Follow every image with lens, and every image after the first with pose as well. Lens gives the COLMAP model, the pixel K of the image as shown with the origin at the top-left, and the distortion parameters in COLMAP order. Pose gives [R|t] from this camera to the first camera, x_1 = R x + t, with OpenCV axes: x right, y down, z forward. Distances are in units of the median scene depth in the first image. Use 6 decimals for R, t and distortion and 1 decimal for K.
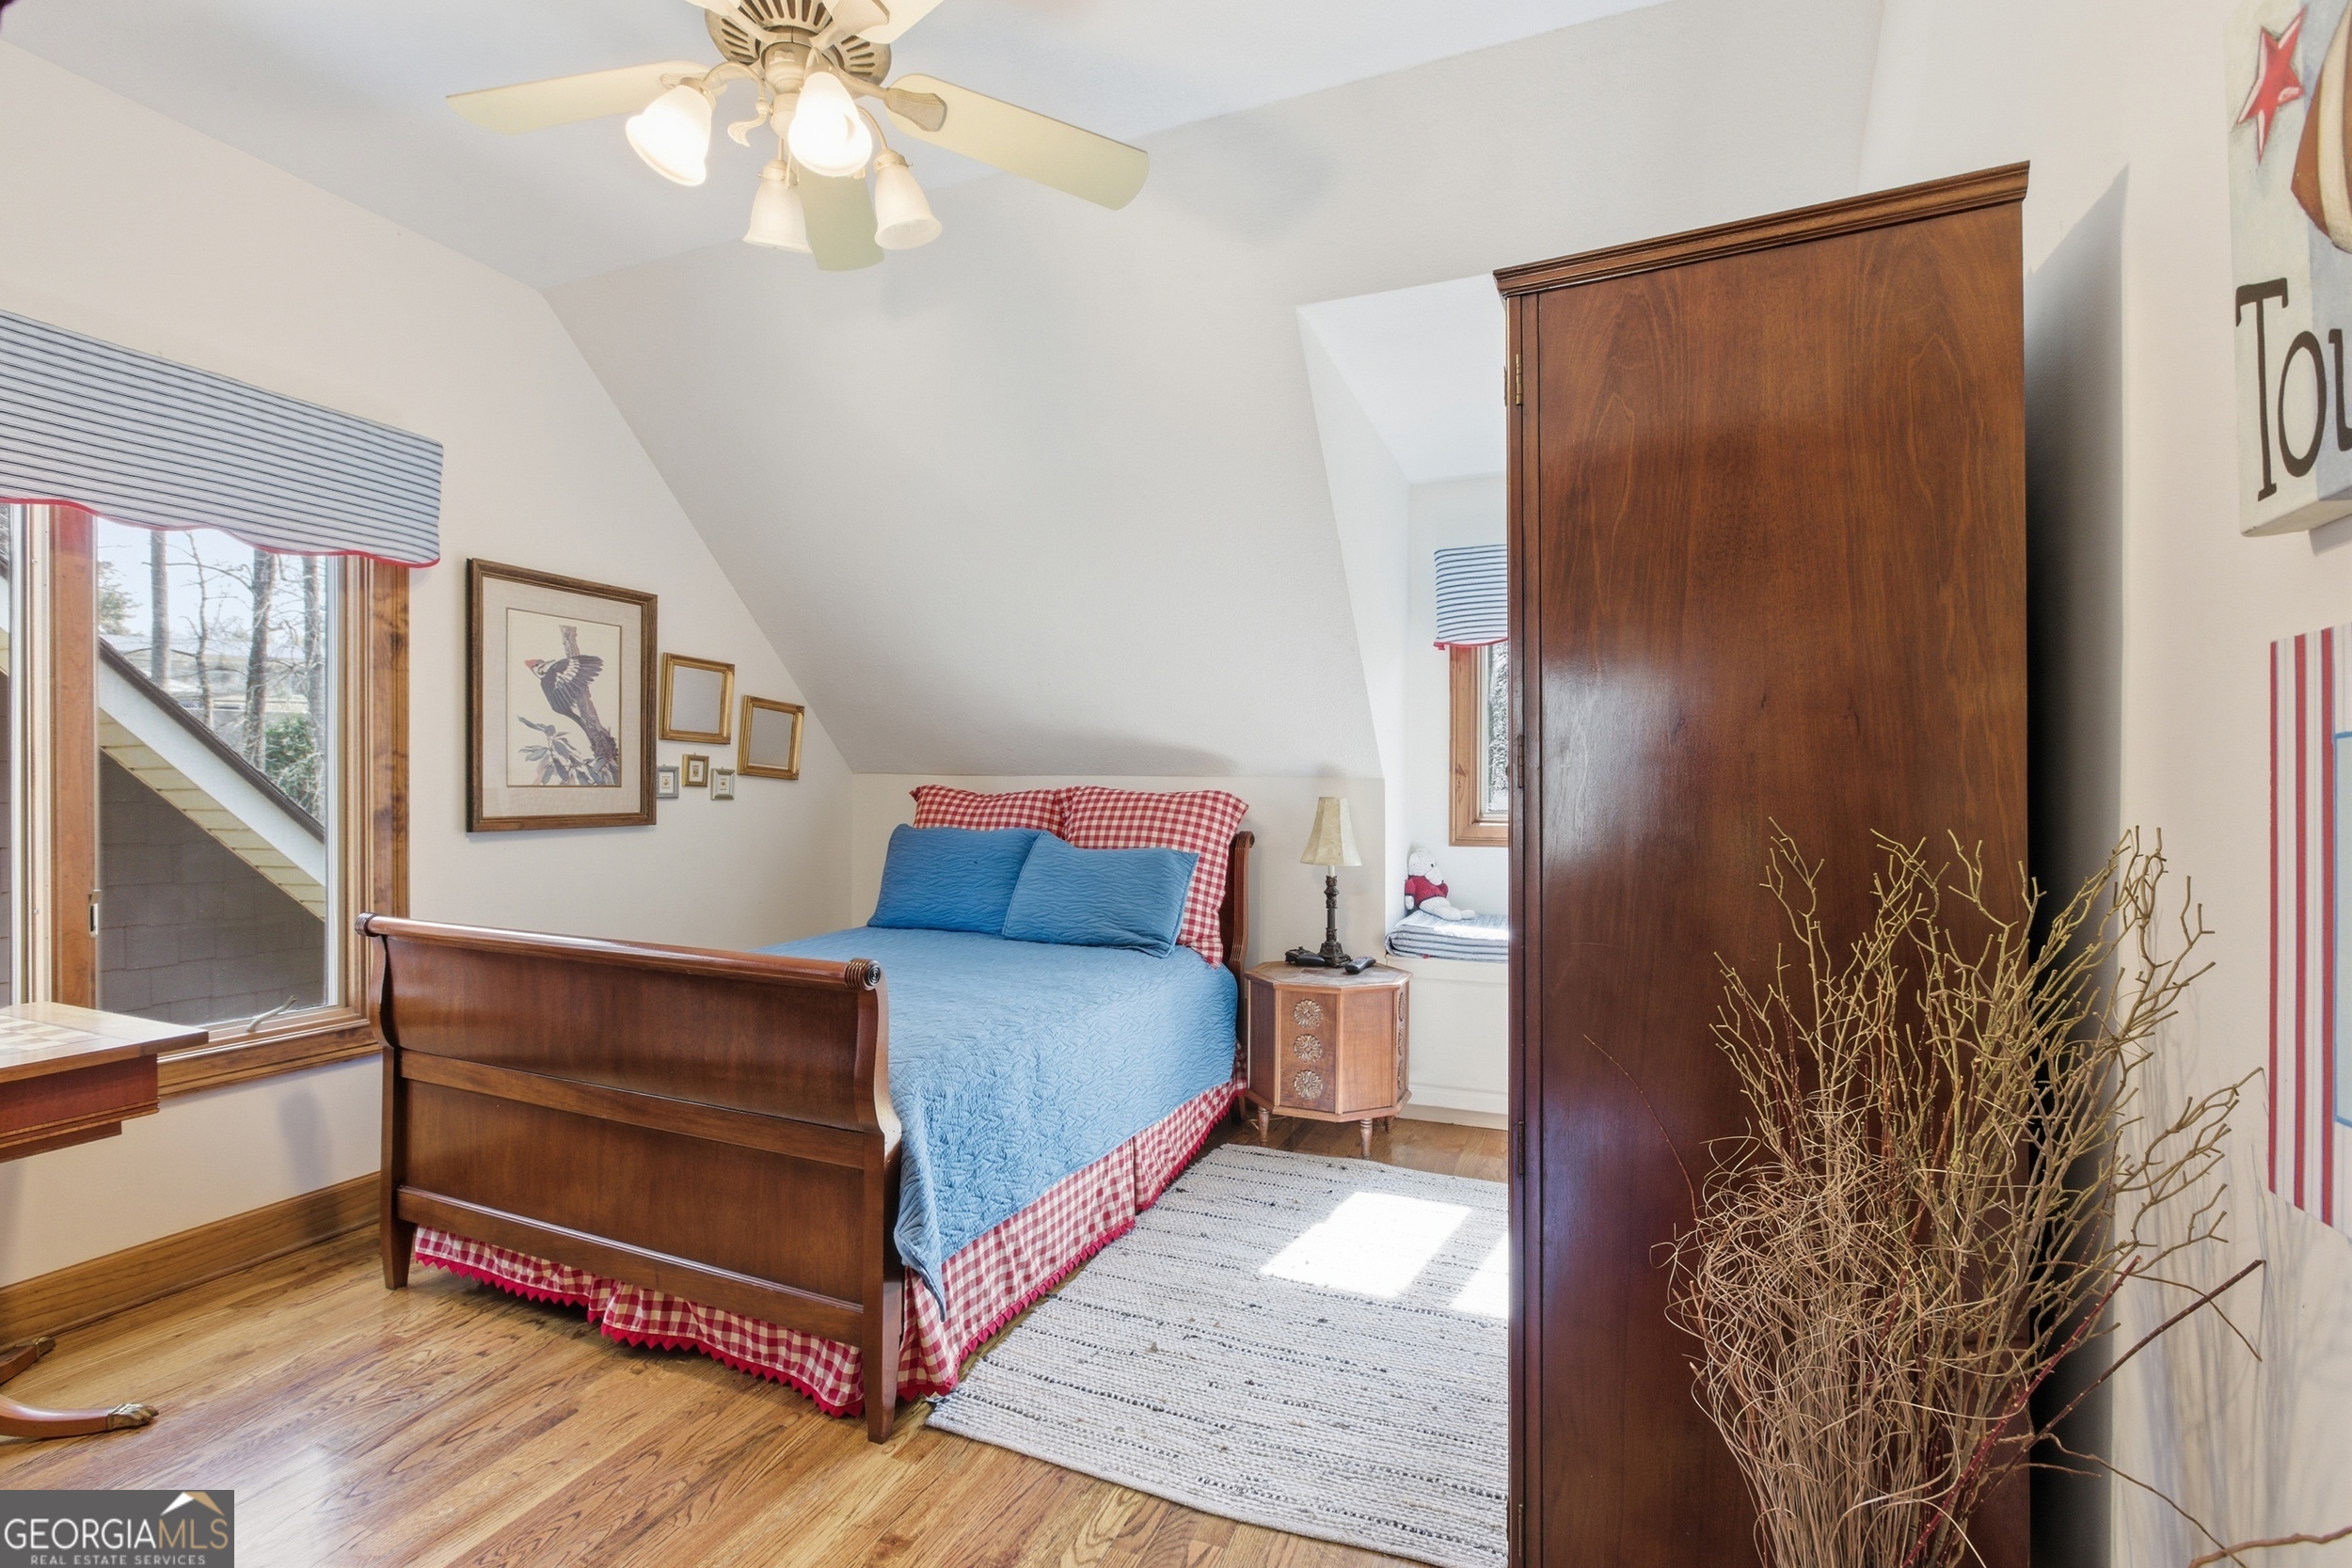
lens RADIAL K [[1045.6, 0, 1183.3], [0, 1045.6, 777.3], [0, 0, 1]] dist [-0.010825, 0.001986]
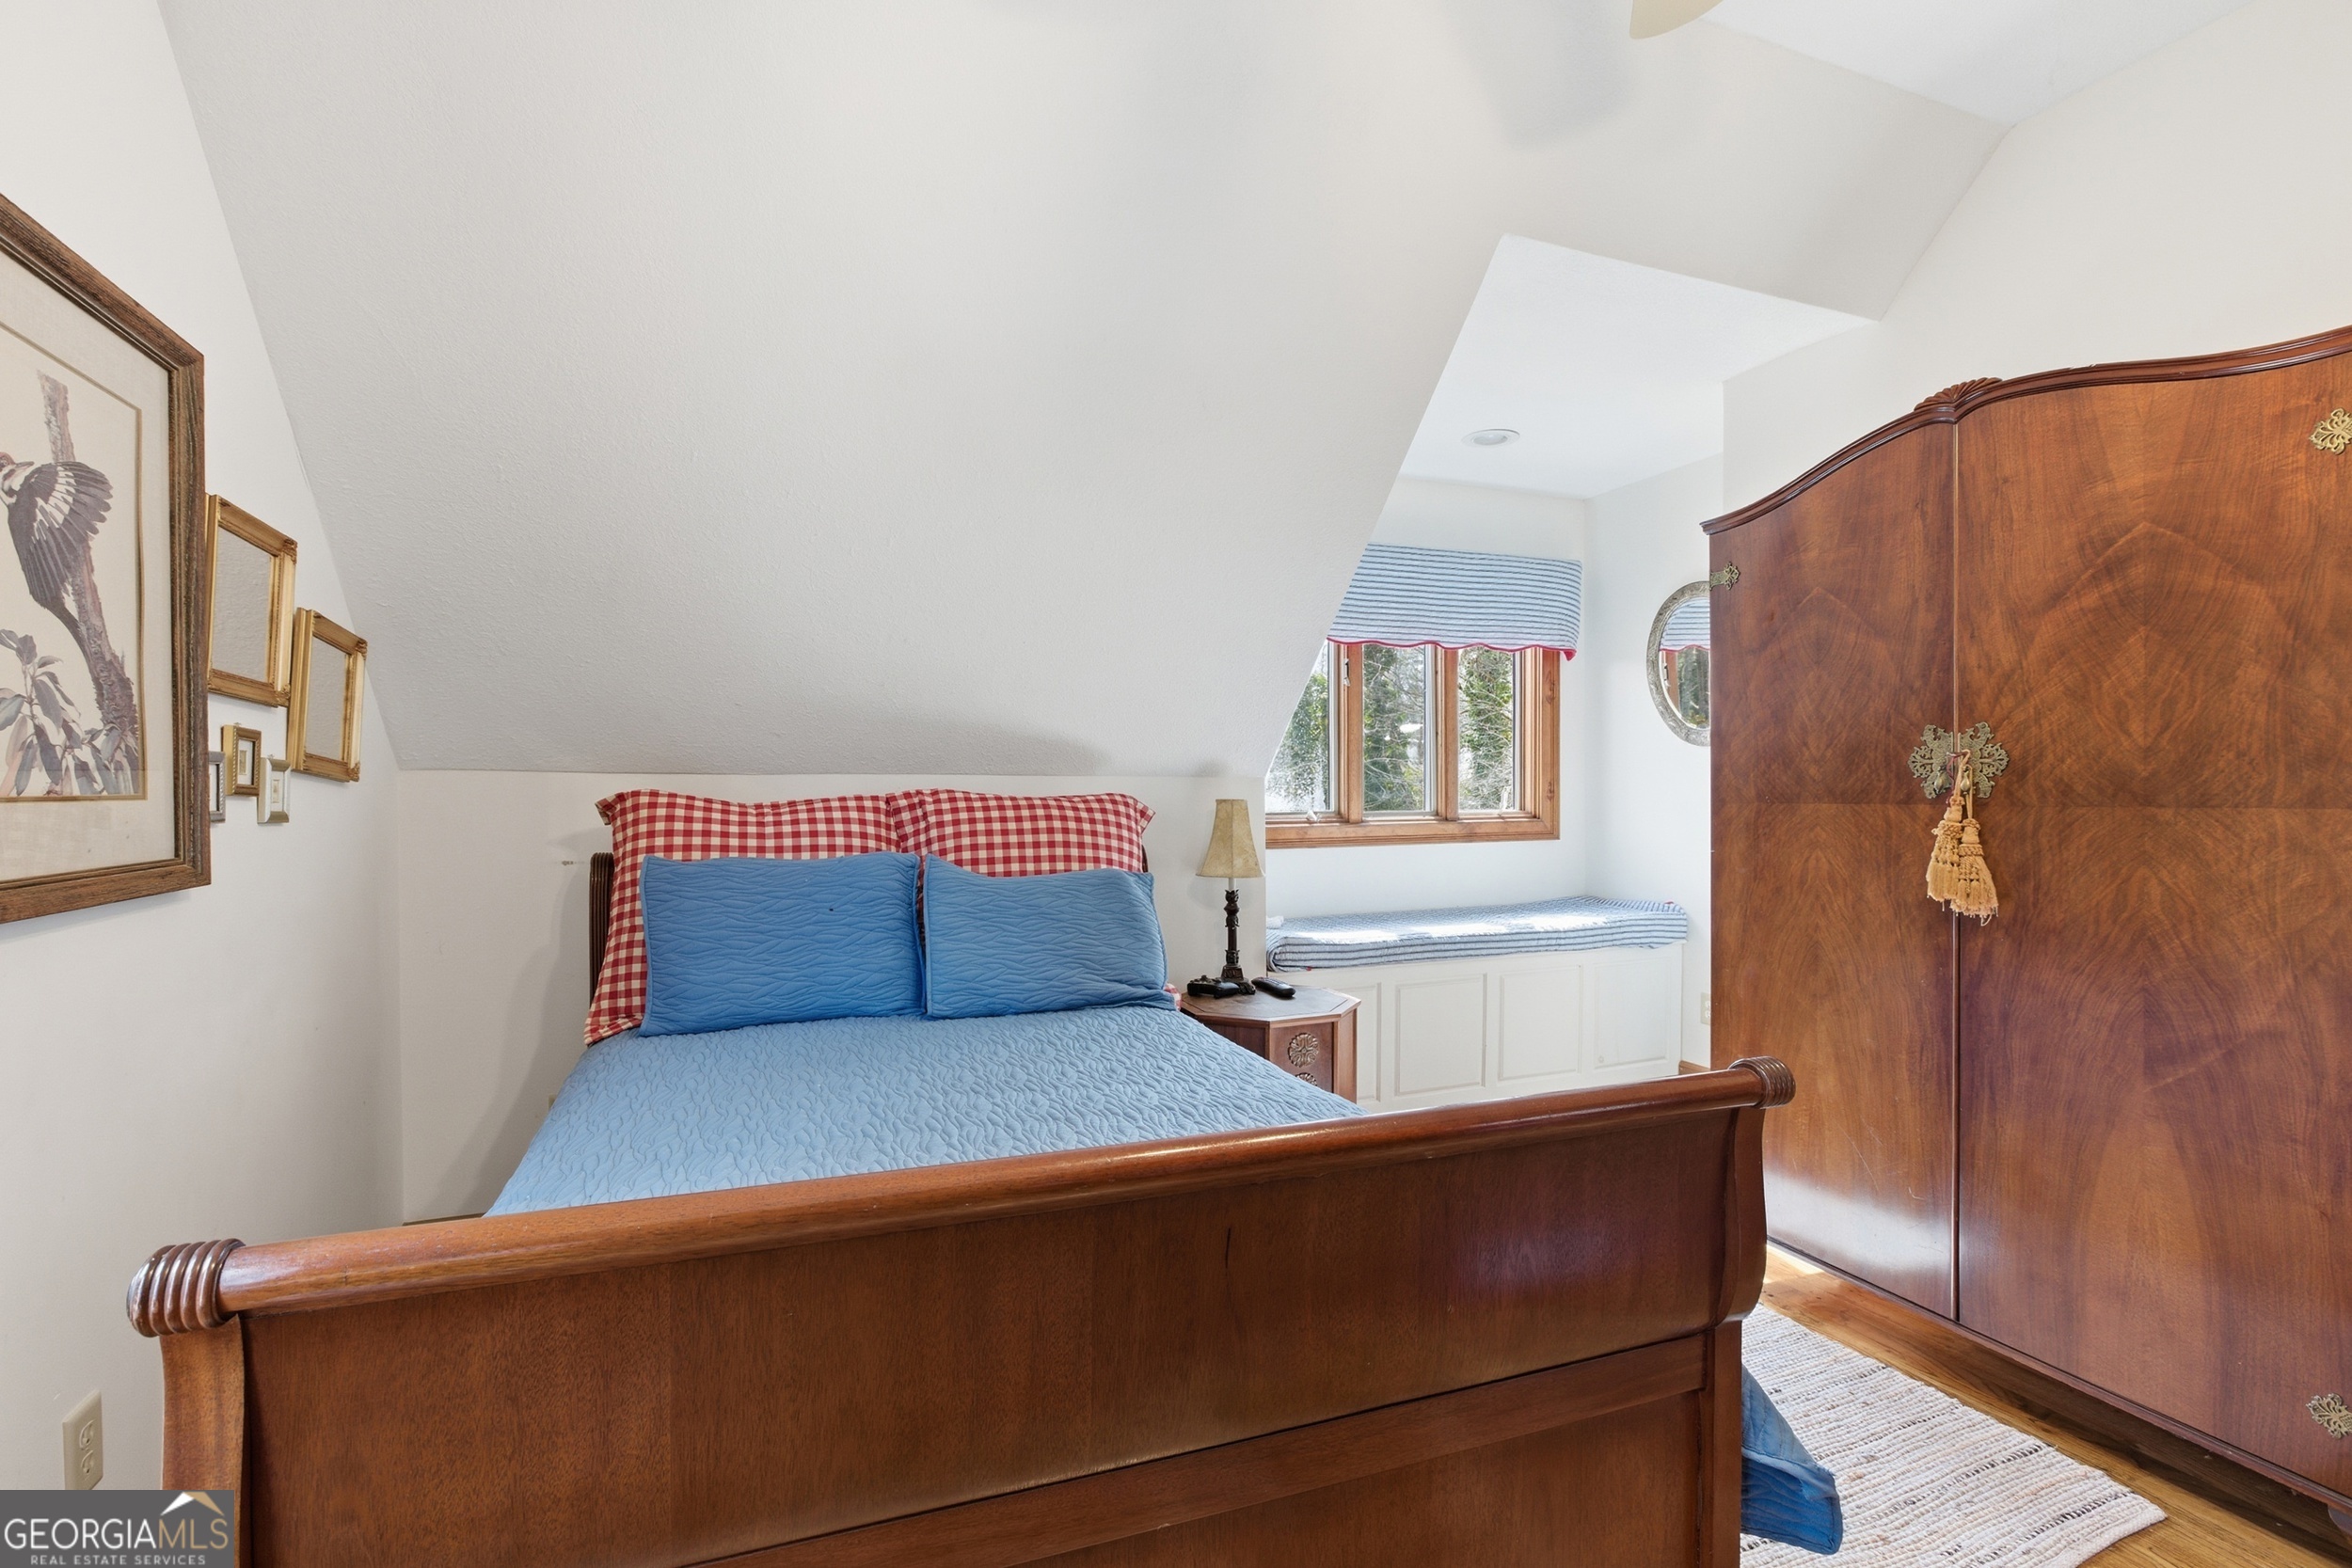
lens RADIAL K [[1045.6, 0, 1170.4], [0, 1045.6, 798.1], [0, 0, 1]] dist [-0.010825, 0.001986]
pose [[0.733251, -0.011973, 0.679852, -0.492960], [-0.002231, 0.999797, 0.020014, -0.000129], [-0.679954, -0.016192, 0.733076, 0.395891]]
